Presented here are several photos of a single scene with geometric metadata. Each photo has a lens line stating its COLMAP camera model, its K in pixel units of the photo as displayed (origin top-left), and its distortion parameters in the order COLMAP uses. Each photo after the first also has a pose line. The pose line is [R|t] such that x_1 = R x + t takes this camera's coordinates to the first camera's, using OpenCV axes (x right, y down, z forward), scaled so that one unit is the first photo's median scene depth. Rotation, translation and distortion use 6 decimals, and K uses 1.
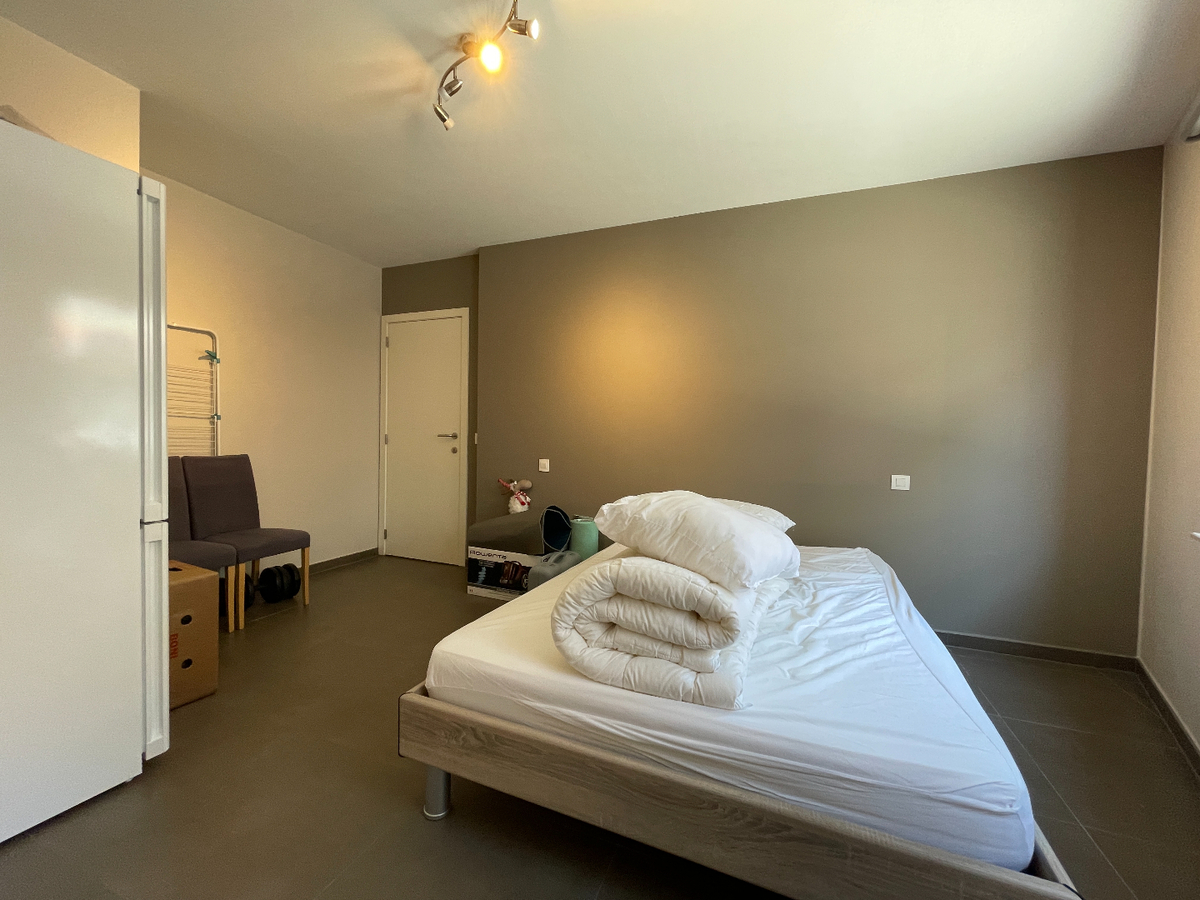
lens RADIAL K [[483.3, 0, 594.0], [0, 483.3, 446.8], [0, 0, 1]] dist [-0.003049, 0.000053]
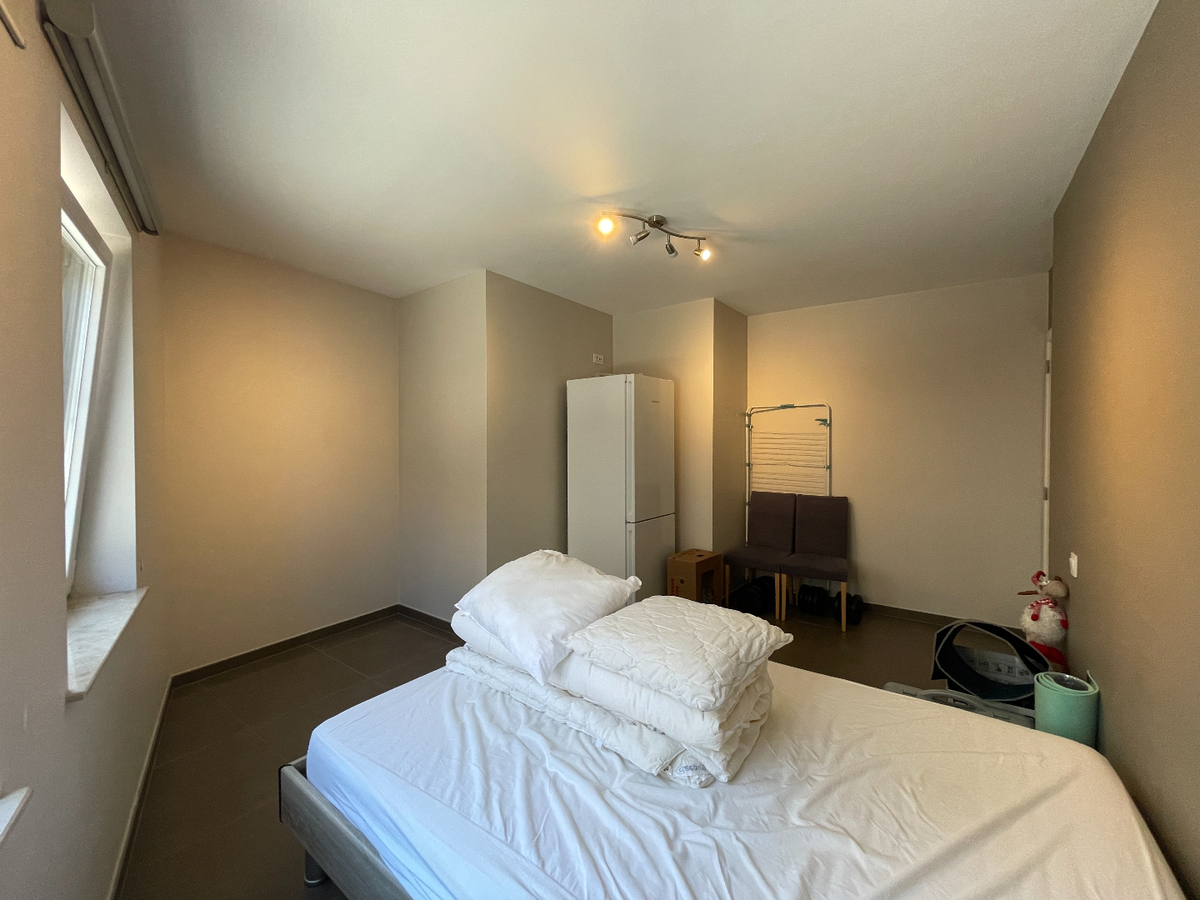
lens RADIAL K [[483.3, 0, 594.0], [0, 483.3, 446.8], [0, 0, 1]] dist [-0.003049, 0.000053]
pose [[-0.227365, -0.009385, -0.973764, 0.728043], [-0.029988, 0.999547, -0.002631, -0.102640], [0.973348, 0.028603, -0.227544, 0.726520]]
